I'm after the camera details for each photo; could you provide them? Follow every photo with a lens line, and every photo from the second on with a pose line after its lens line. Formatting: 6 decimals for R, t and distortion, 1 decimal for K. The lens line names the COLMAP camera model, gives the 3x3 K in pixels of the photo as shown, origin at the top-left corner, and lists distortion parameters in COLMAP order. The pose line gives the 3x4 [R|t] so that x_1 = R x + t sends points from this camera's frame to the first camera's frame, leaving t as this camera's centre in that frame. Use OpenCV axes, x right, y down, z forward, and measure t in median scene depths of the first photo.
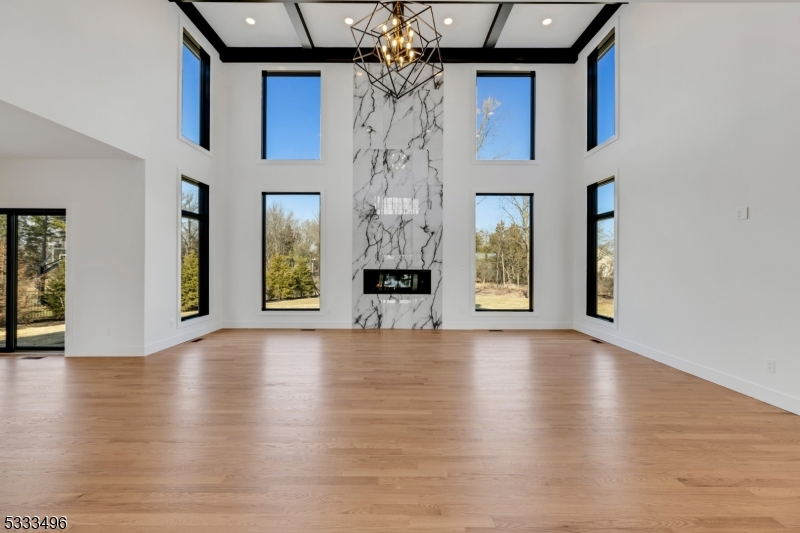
lens RADIAL K [[357.8, 0, 399.3], [0, 357.8, 265.5], [0, 0, 1]] dist [0.000781, -0.000016]
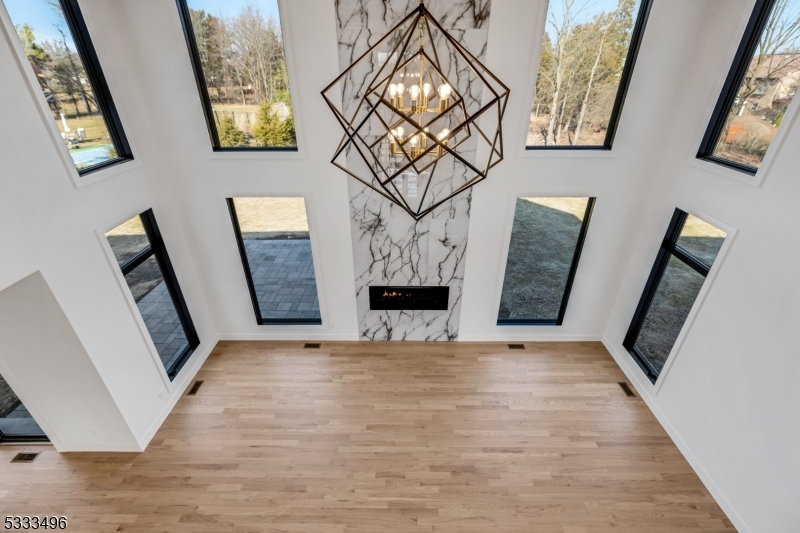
lens RADIAL K [[357.8, 0, 401.7], [0, 357.8, 266.5], [0, 0, 1]] dist [0.000781, -0.000016]
pose [[0.999942, -0.000431, -0.010772, -0.013488], [0.005593, 0.874944, 0.484191, -0.434919], [0.009216, -0.484223, 0.874896, 0.289422]]
